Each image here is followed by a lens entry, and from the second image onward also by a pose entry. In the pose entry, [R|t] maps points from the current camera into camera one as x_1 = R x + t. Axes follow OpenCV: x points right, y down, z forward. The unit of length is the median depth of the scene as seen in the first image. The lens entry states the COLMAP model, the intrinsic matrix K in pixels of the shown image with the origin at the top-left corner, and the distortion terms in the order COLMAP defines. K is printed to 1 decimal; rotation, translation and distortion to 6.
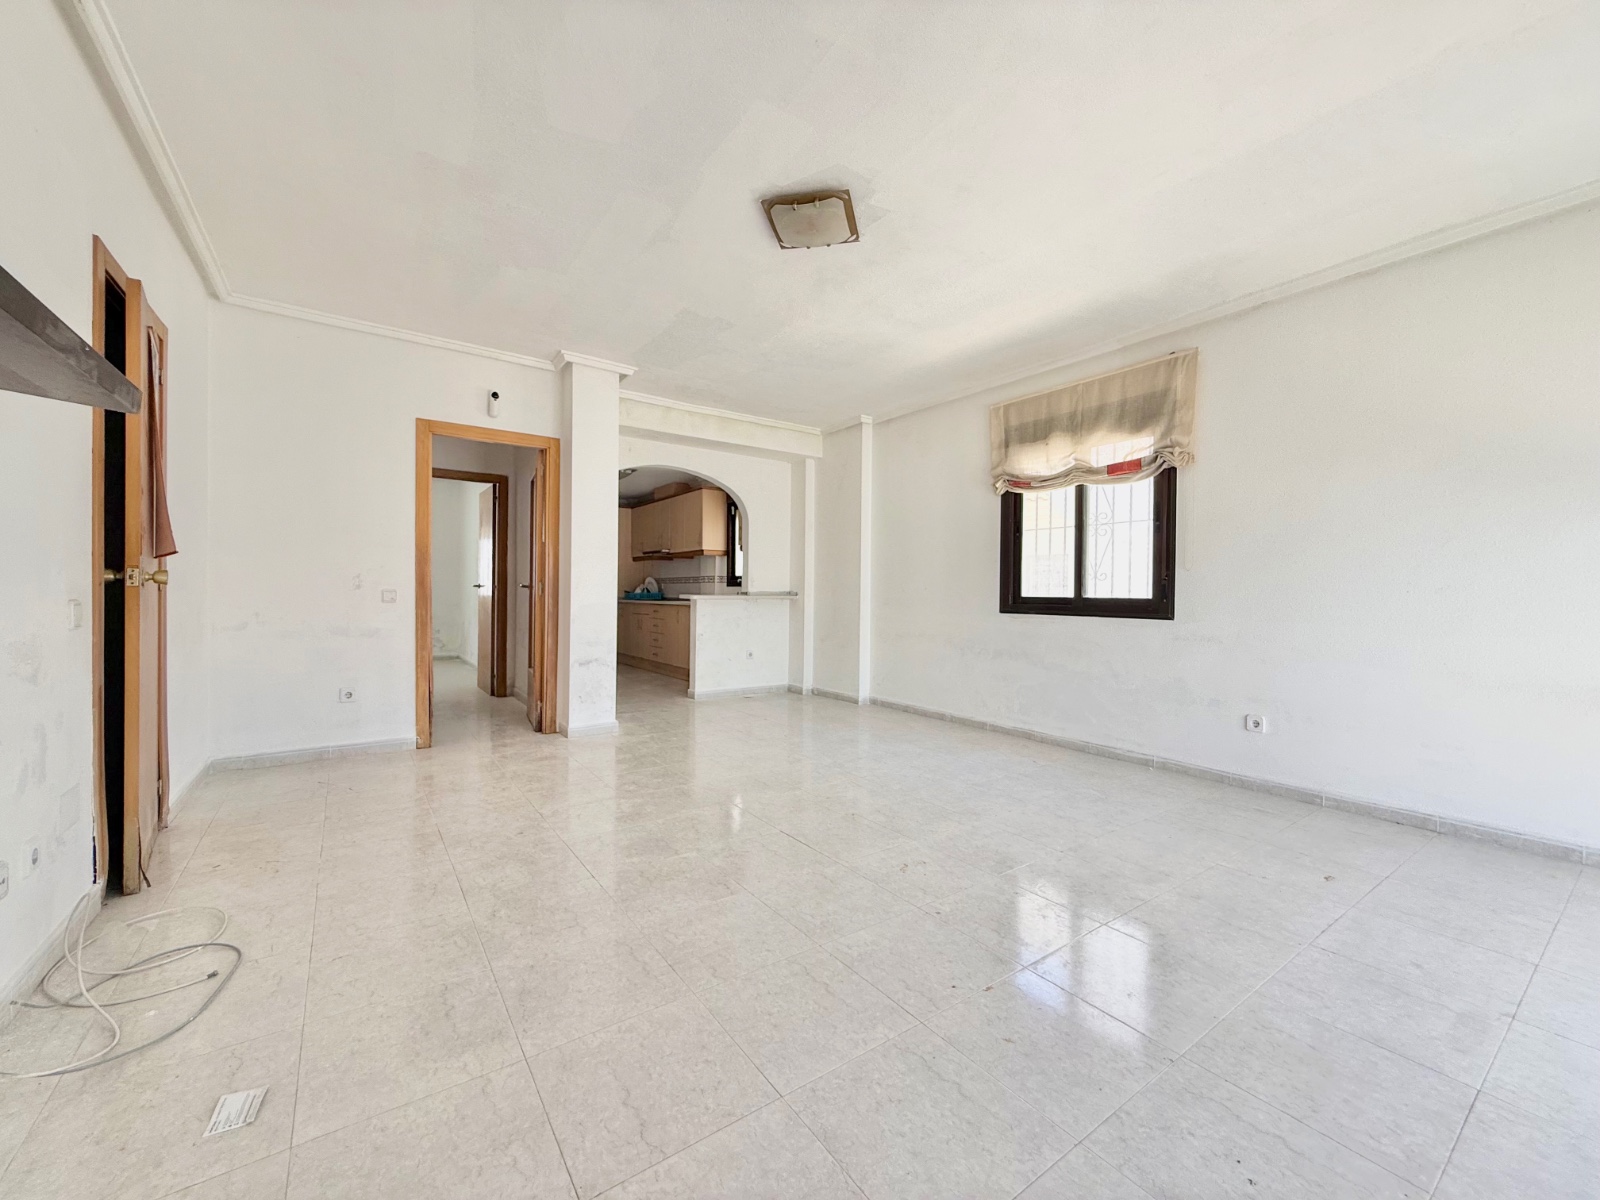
lens RADIAL K [[640.7, 0, 798.4], [0, 640.7, 595.8], [0, 0, 1]] dist [0.001029, 0.000061]
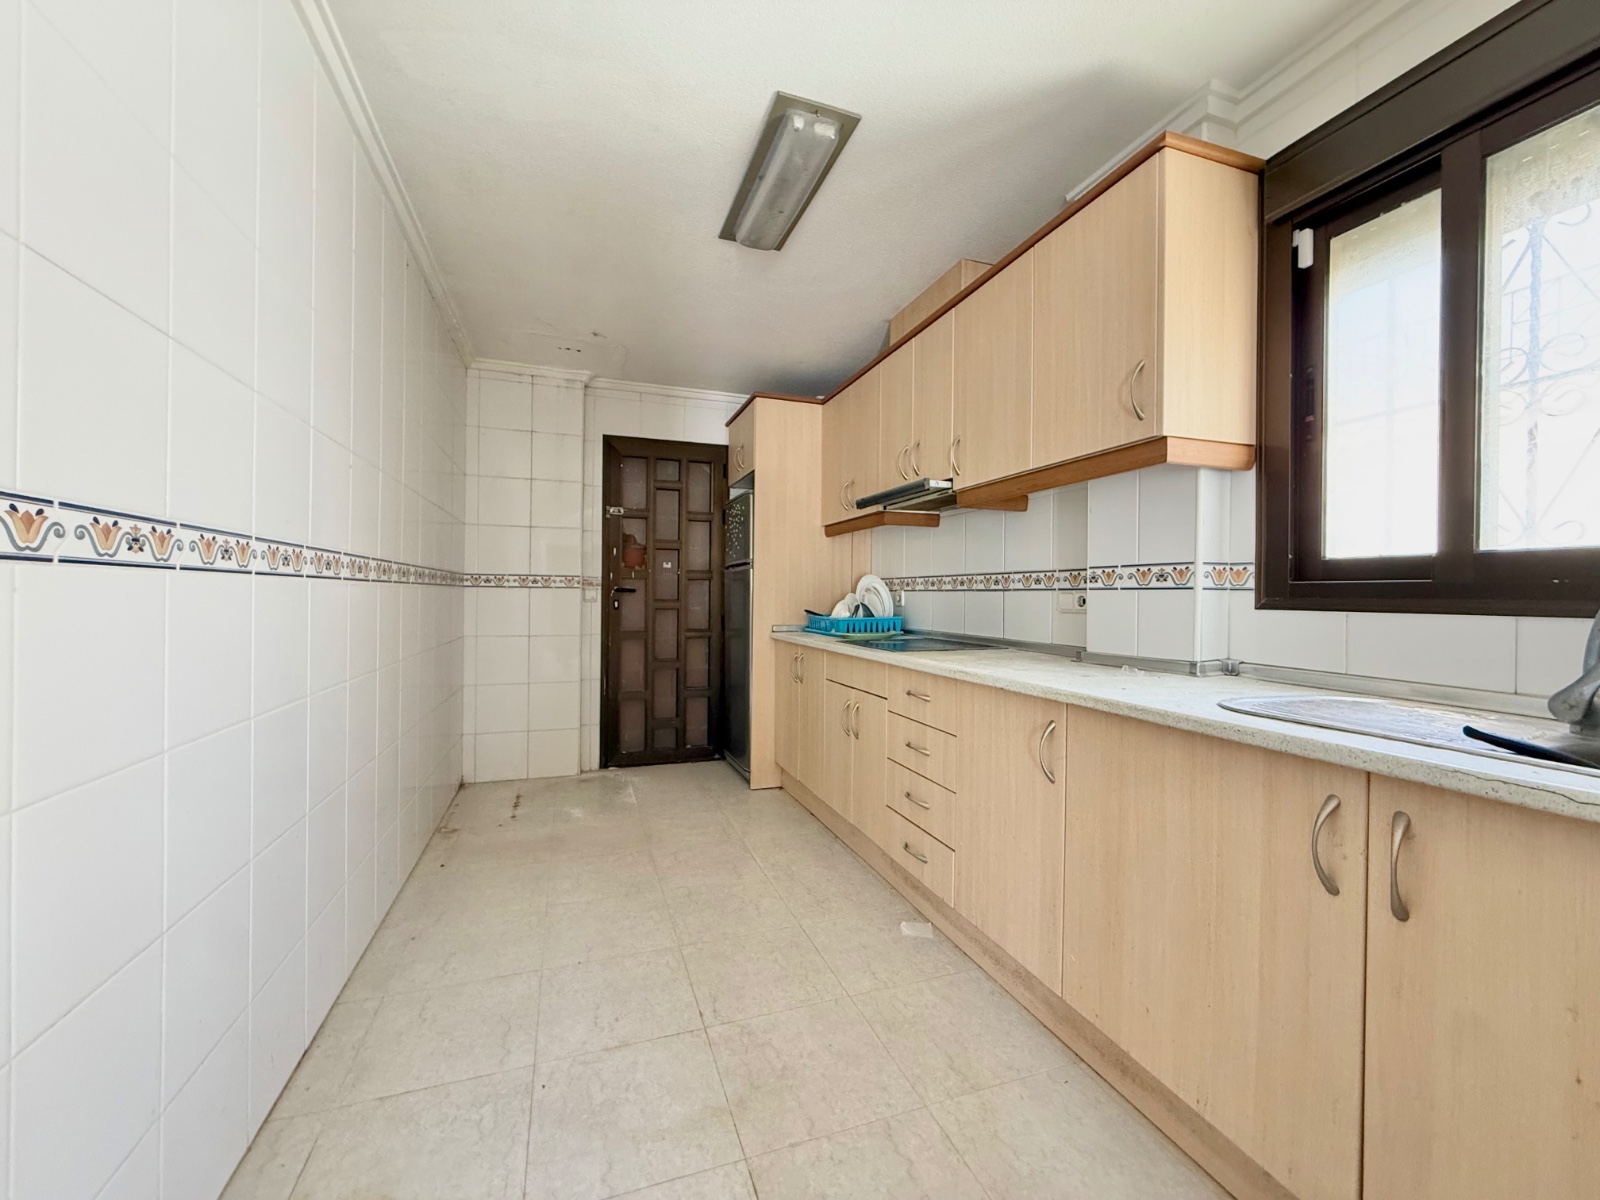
lens RADIAL K [[640.7, 0, 801.2], [0, 640.7, 595.7], [0, 0, 1]] dist [0.001029, 0.000061]
pose [[0.961872, -0.000504, -0.273499, -0.170849], [-0.000815, 0.999989, -0.004710, -0.014954], [0.273498, 0.004754, 0.961861, 0.634318]]
